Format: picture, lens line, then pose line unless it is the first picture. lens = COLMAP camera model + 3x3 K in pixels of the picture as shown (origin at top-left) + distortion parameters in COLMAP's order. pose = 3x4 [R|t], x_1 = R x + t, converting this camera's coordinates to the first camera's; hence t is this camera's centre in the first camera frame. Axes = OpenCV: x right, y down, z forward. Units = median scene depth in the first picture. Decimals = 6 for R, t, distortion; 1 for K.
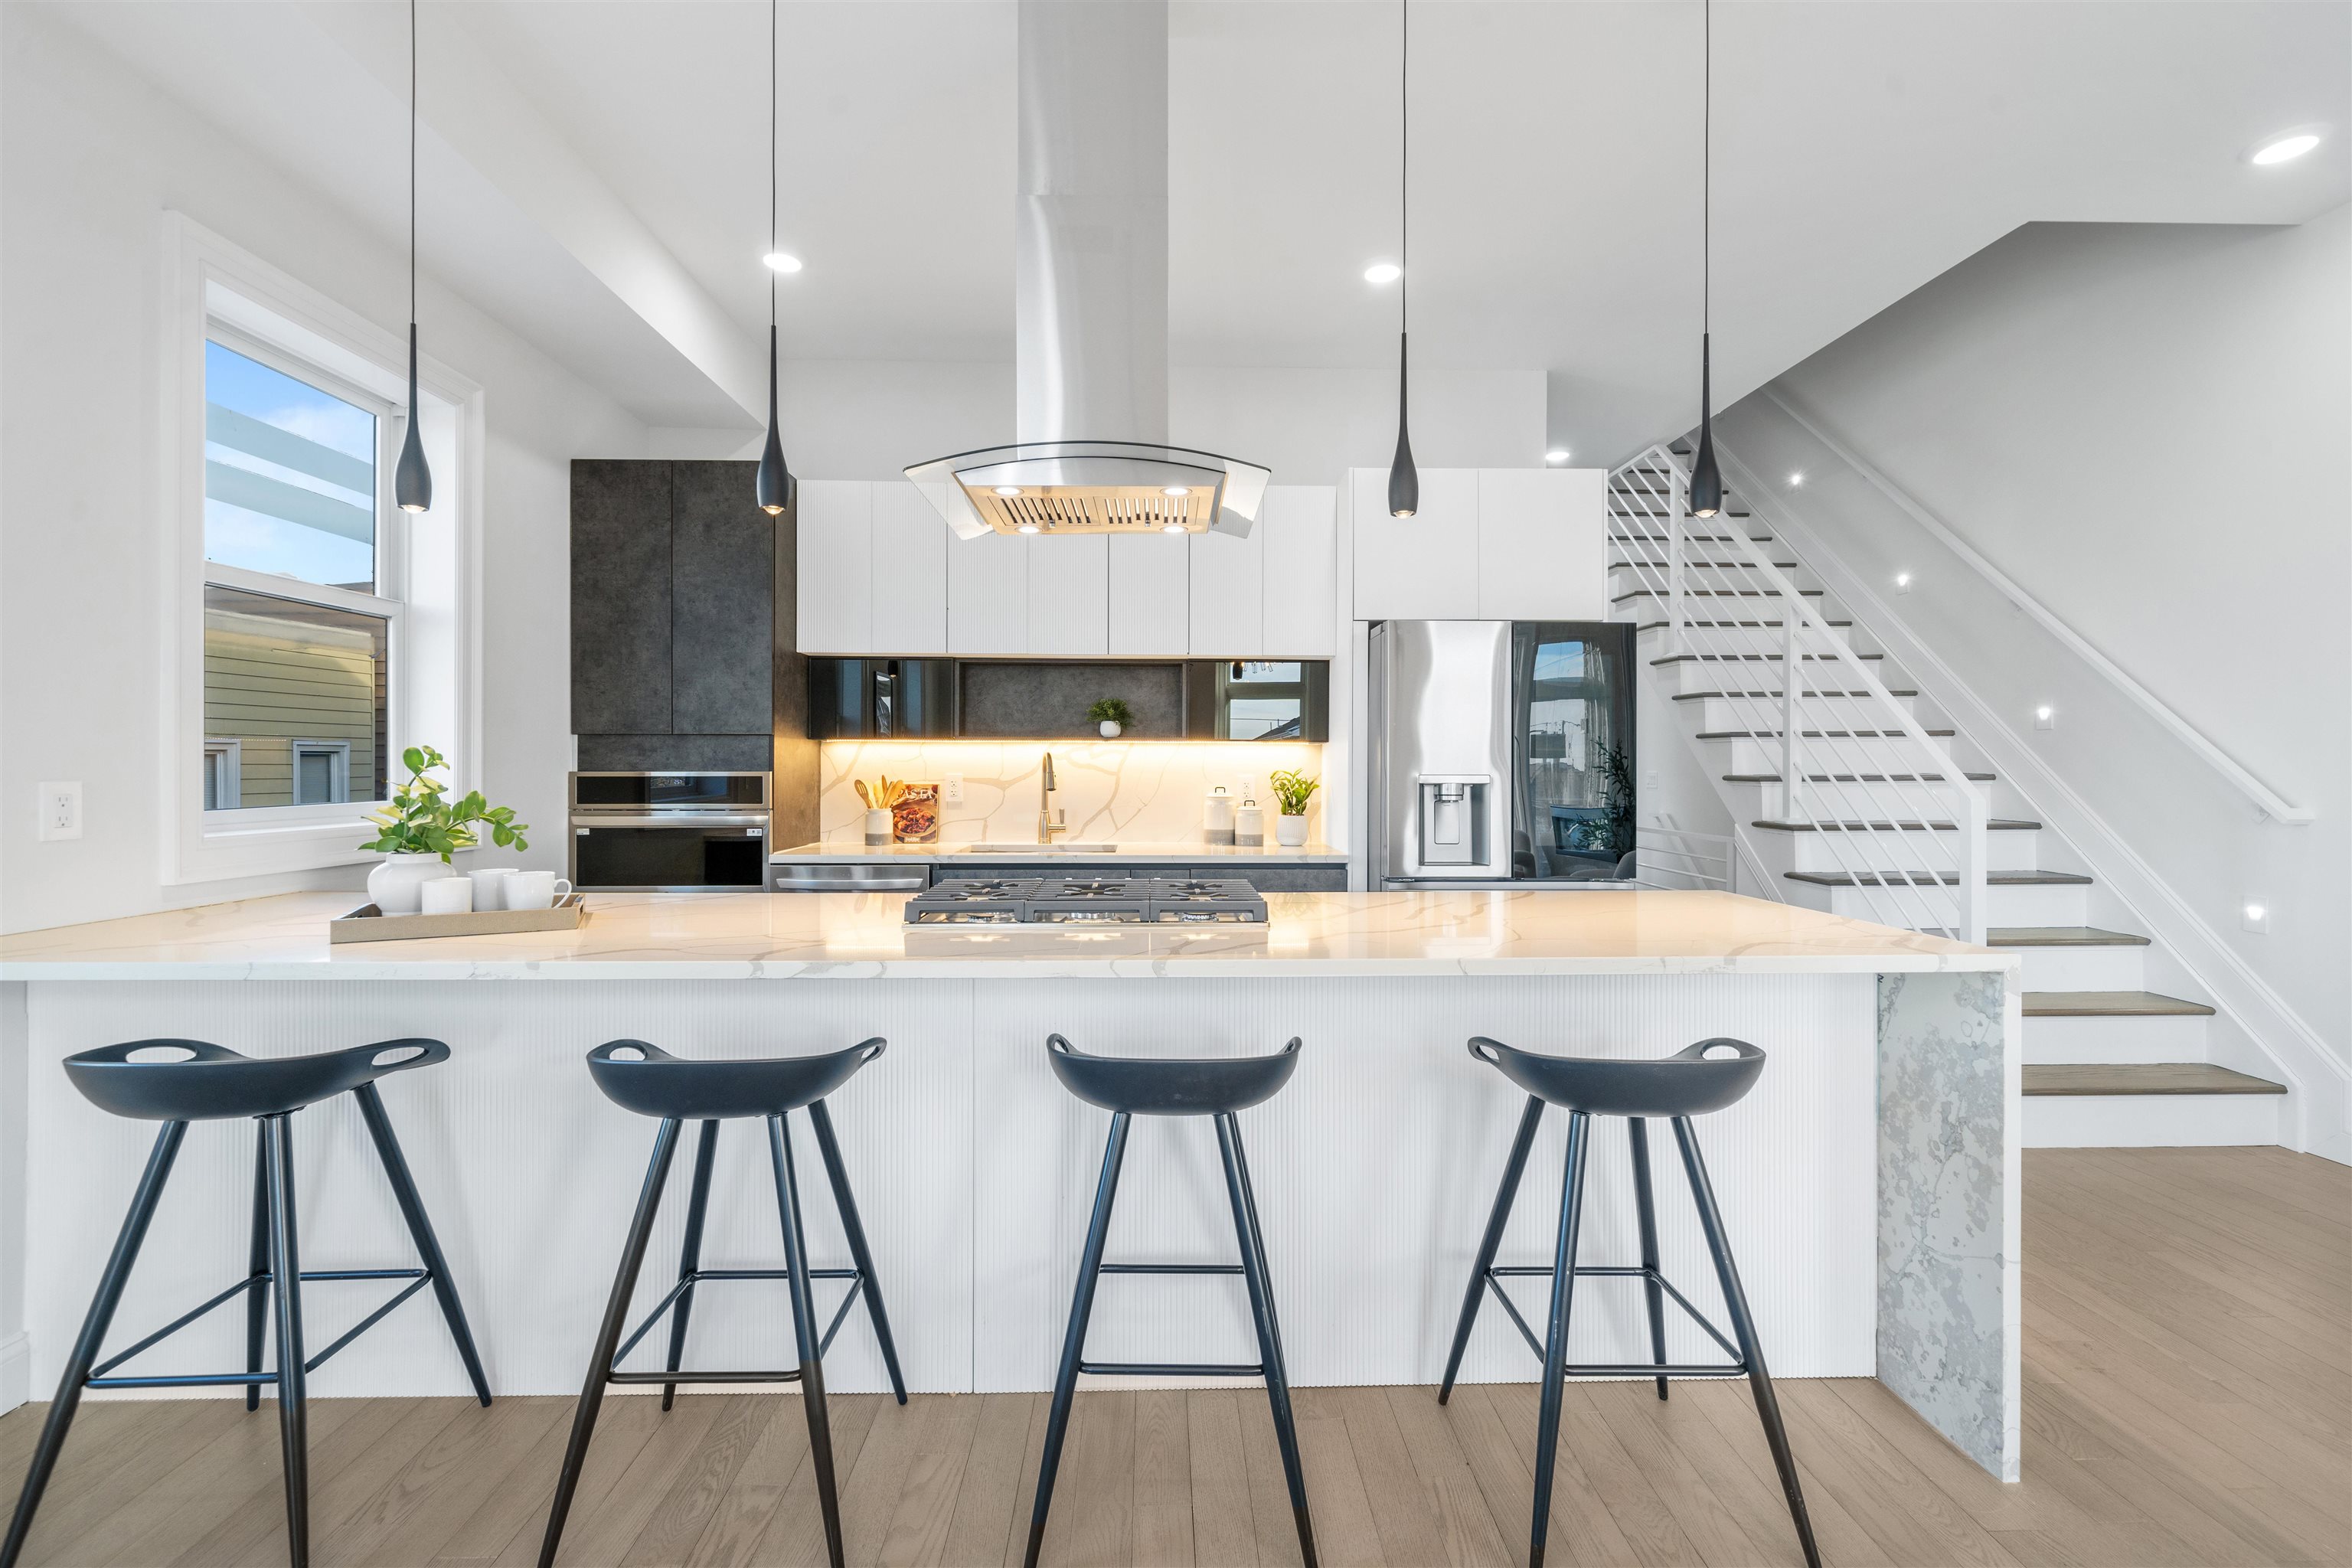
lens RADIAL K [[1001.2, 0, 1196.4], [0, 1001.2, 784.5], [0, 0, 1]] dist [-0.005144, 0.000275]
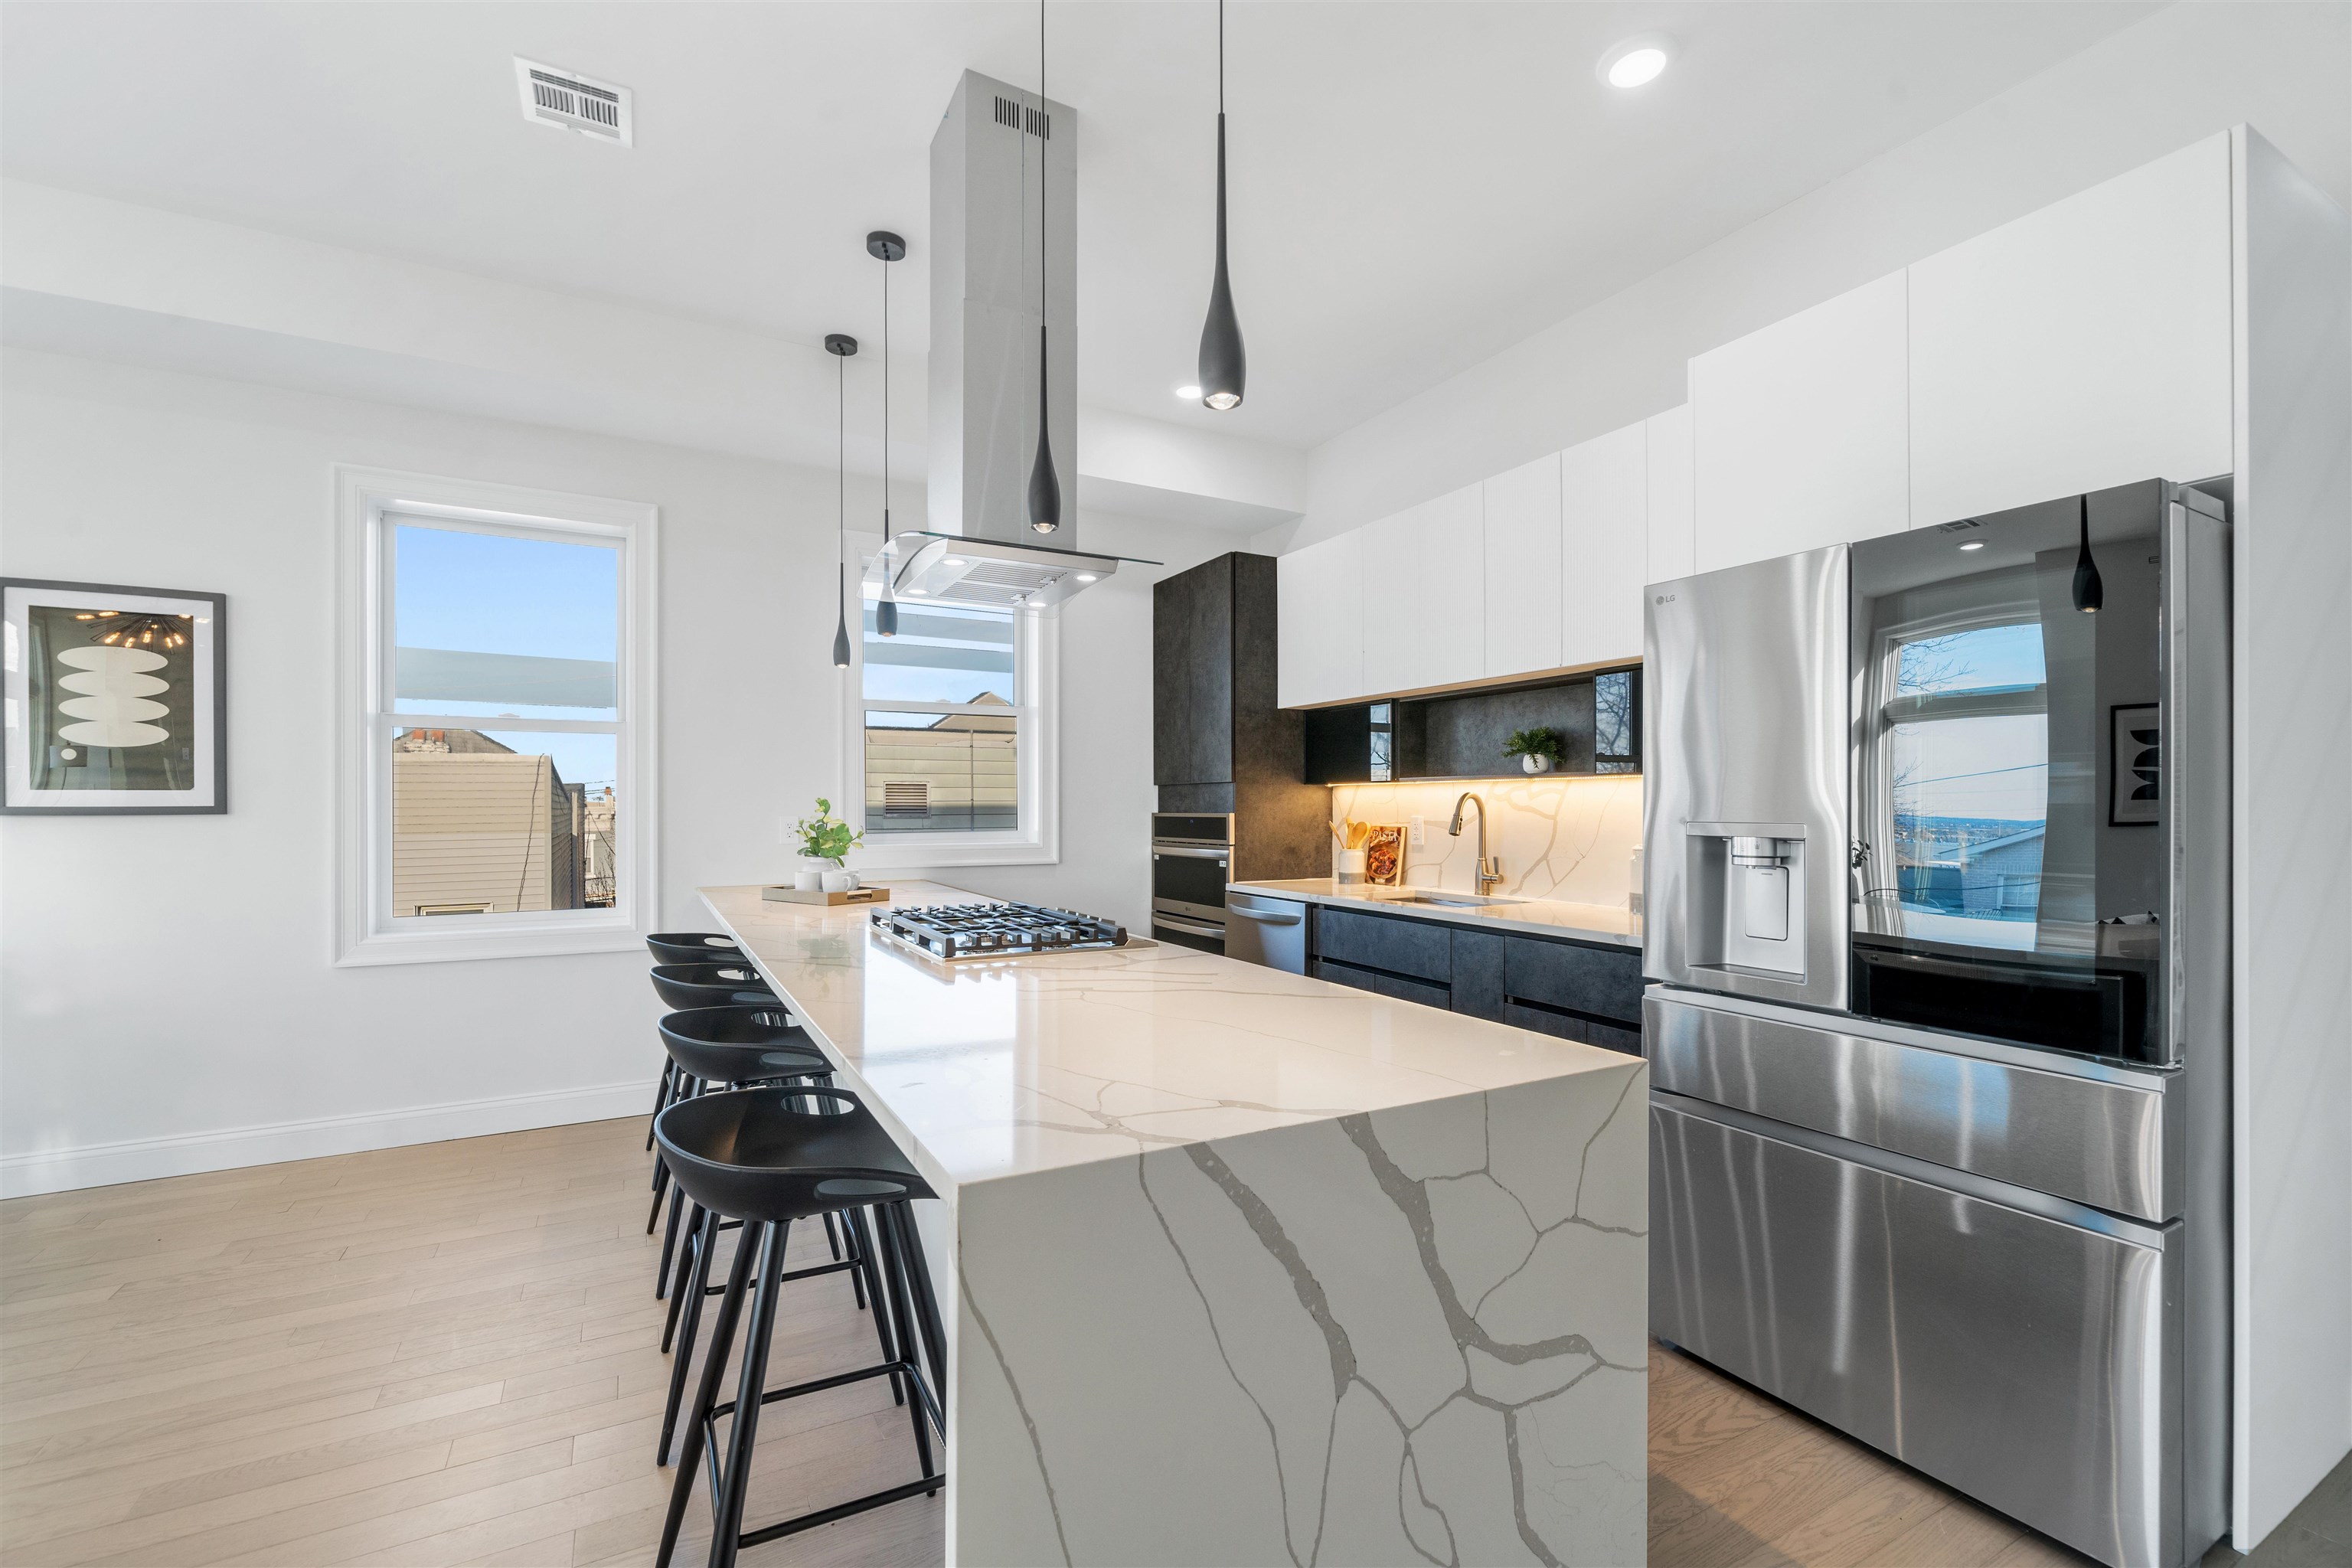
lens RADIAL K [[1001.2, 0, 1171.4], [0, 1001.2, 802.1], [0, 0, 1]] dist [-0.005144, 0.000275]
pose [[0.448866, -0.004273, -0.893589, 0.591370], [-0.011714, 0.999875, -0.010665, -0.012905], [0.893523, 0.015255, 0.448759, 0.400041]]
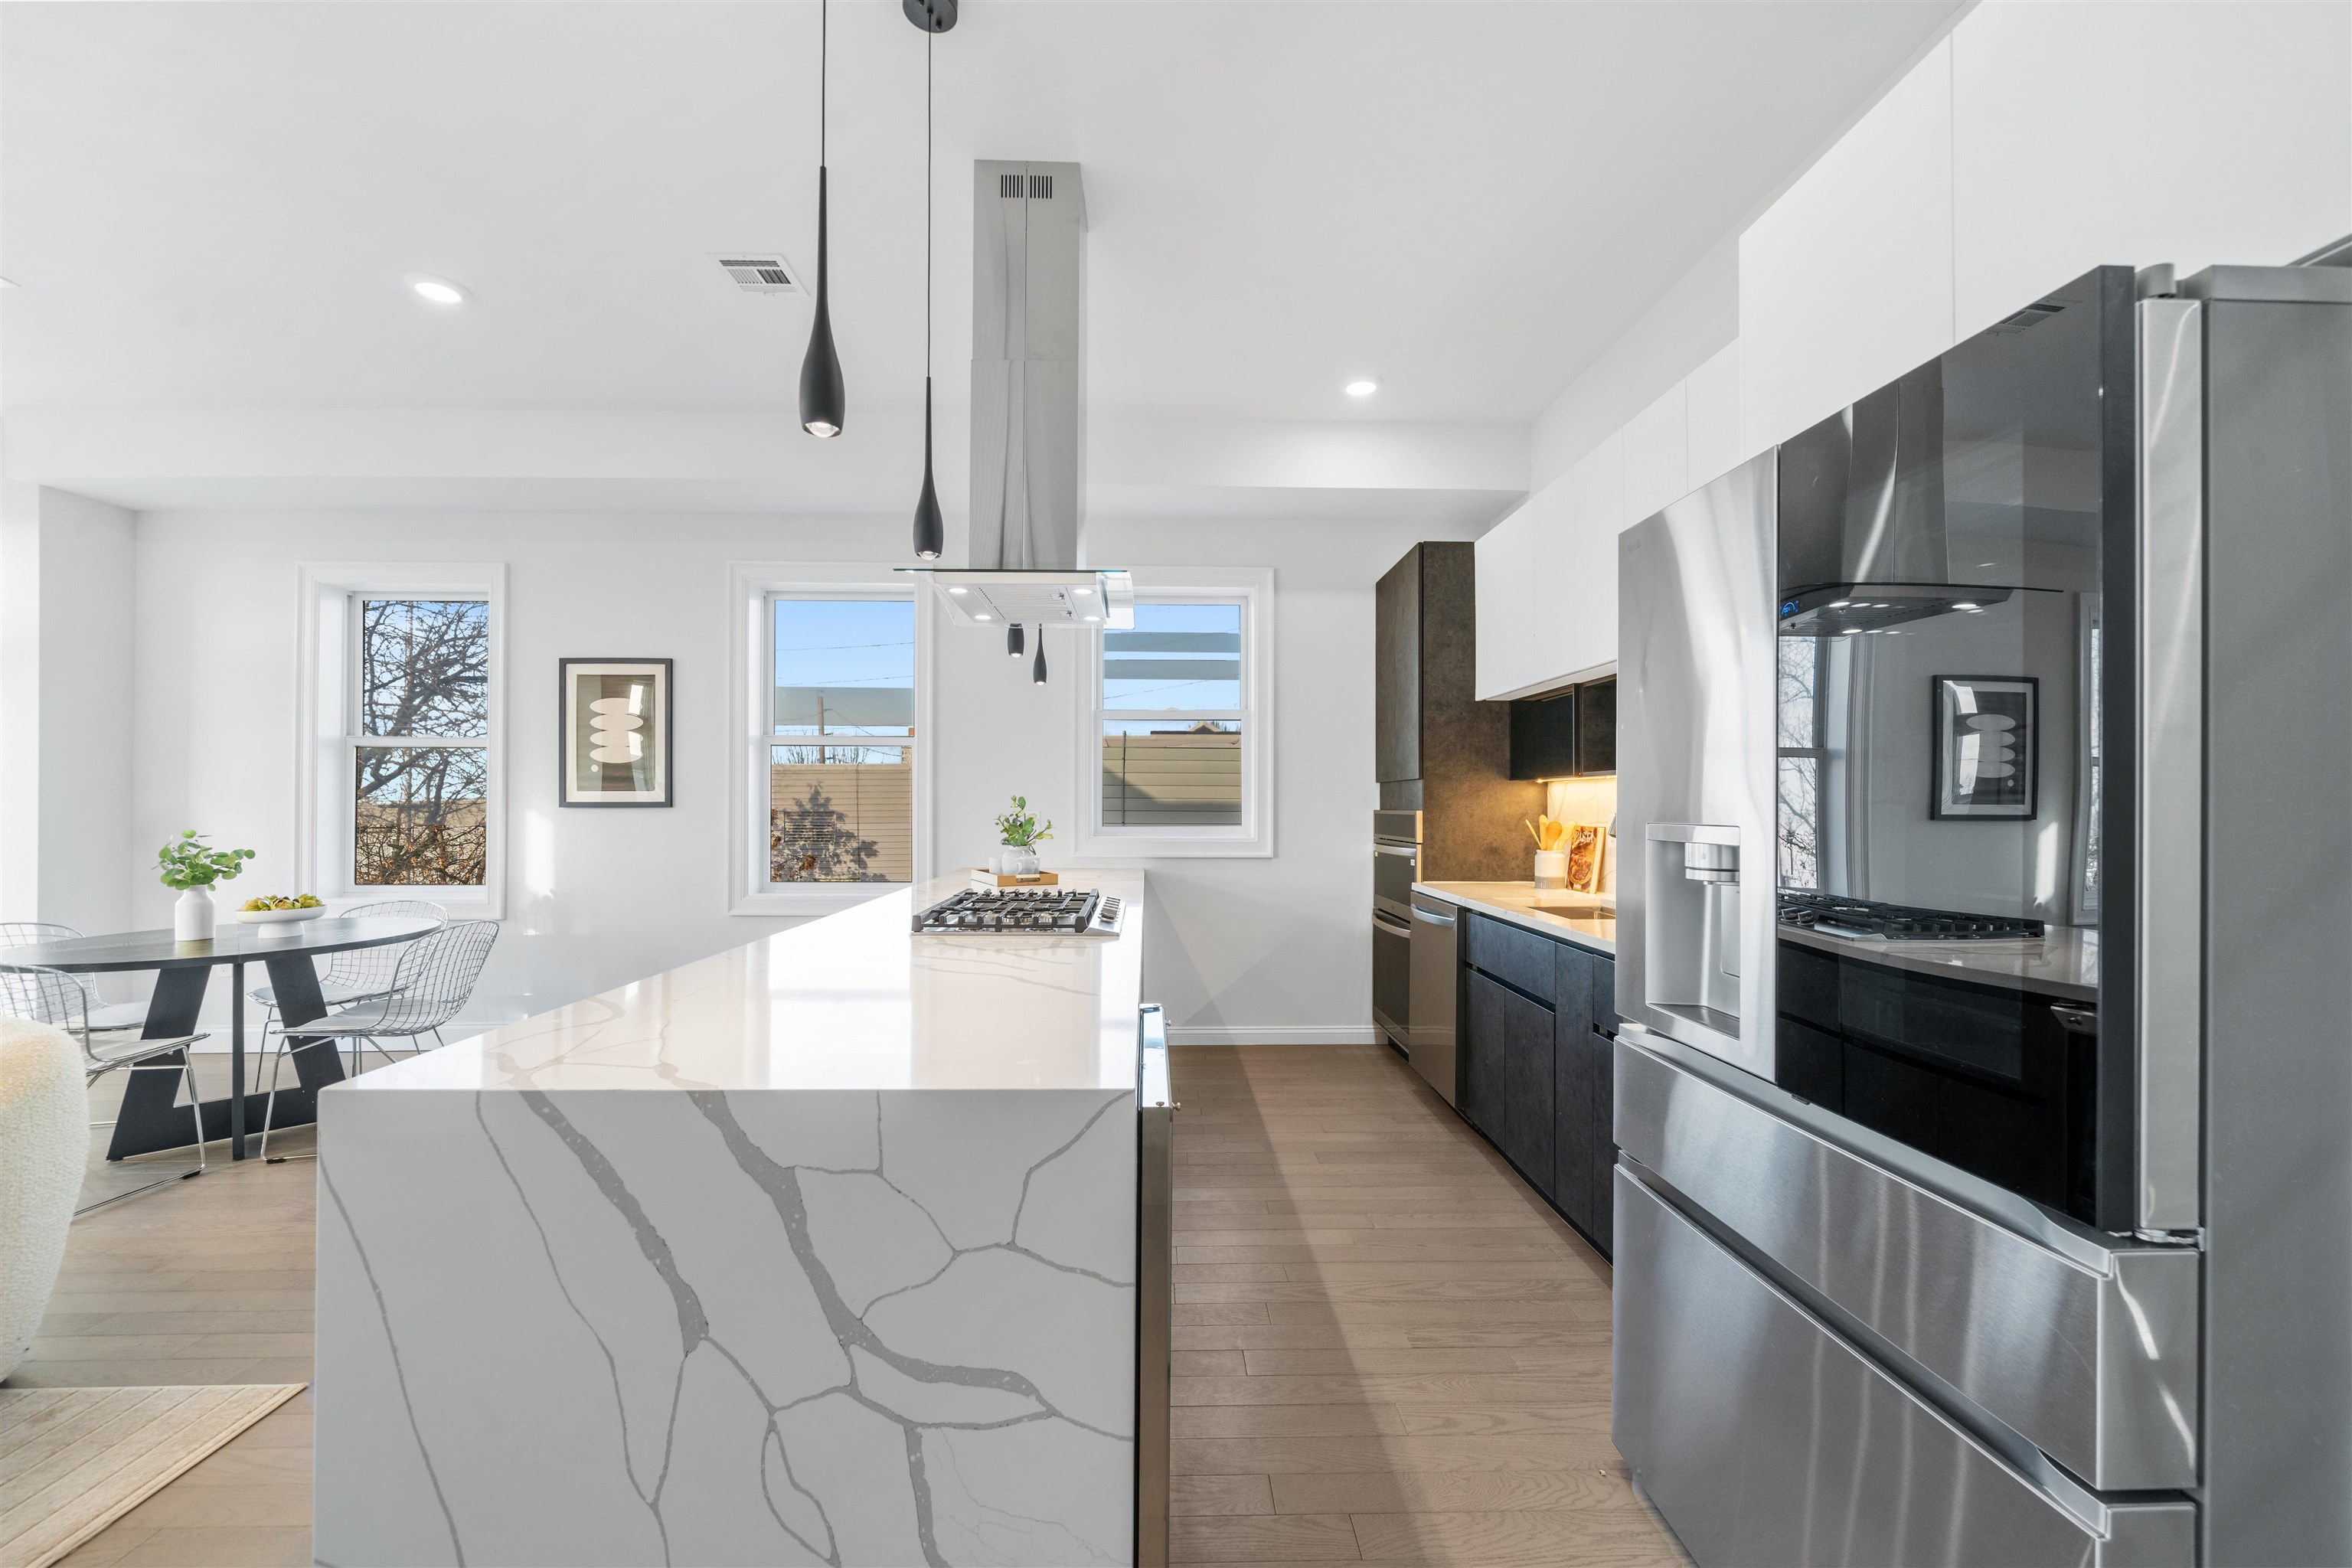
lens RADIAL K [[935.2, 0, 1168.3], [0, 935.2, 794.1], [0, 0, 1]] dist [-0.000594, -0.001014]
pose [[-0.008764, -0.010257, -0.999909, 0.642759], [-0.015523, 0.999828, -0.010120, -0.017001], [0.999841, 0.015433, -0.008922, 0.711524]]
